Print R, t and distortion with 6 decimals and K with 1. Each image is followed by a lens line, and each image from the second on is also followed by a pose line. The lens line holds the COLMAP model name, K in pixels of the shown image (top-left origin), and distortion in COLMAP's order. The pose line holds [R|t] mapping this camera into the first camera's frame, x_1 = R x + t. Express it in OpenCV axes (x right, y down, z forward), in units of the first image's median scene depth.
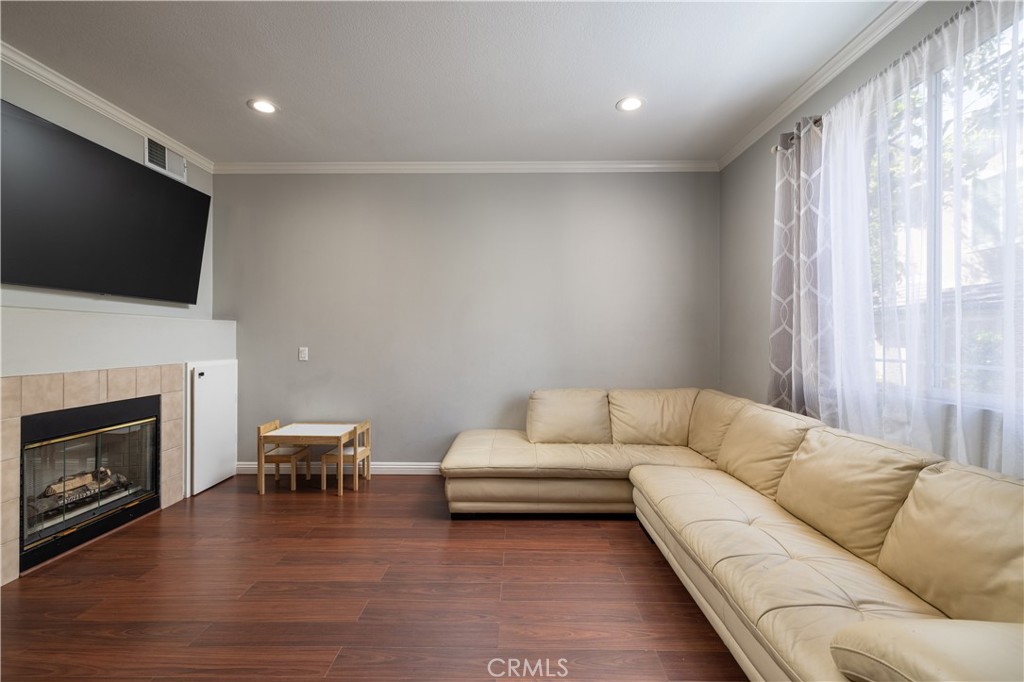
lens RADIAL K [[433.0, 0, 512.0], [0, 433.0, 341.0], [0, 0, 1]] dist [0.002369, 0.000451]
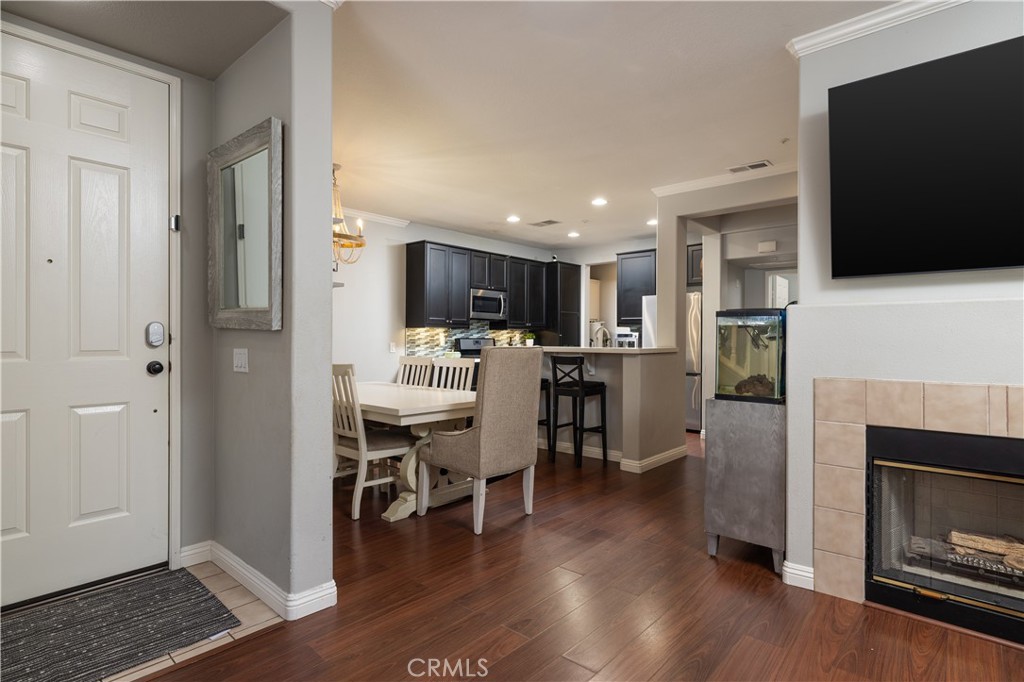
lens RADIAL K [[521.4, 0, 511.7], [0, 521.4, 336.8], [0, 0, 1]] dist [-0.002502, -0.000315]
pose [[-0.655948, -0.007529, -0.754768, 0.148777], [-0.006552, 0.999969, -0.004281, 0.001439], [0.754777, 0.002138, -0.655978, 1.084154]]
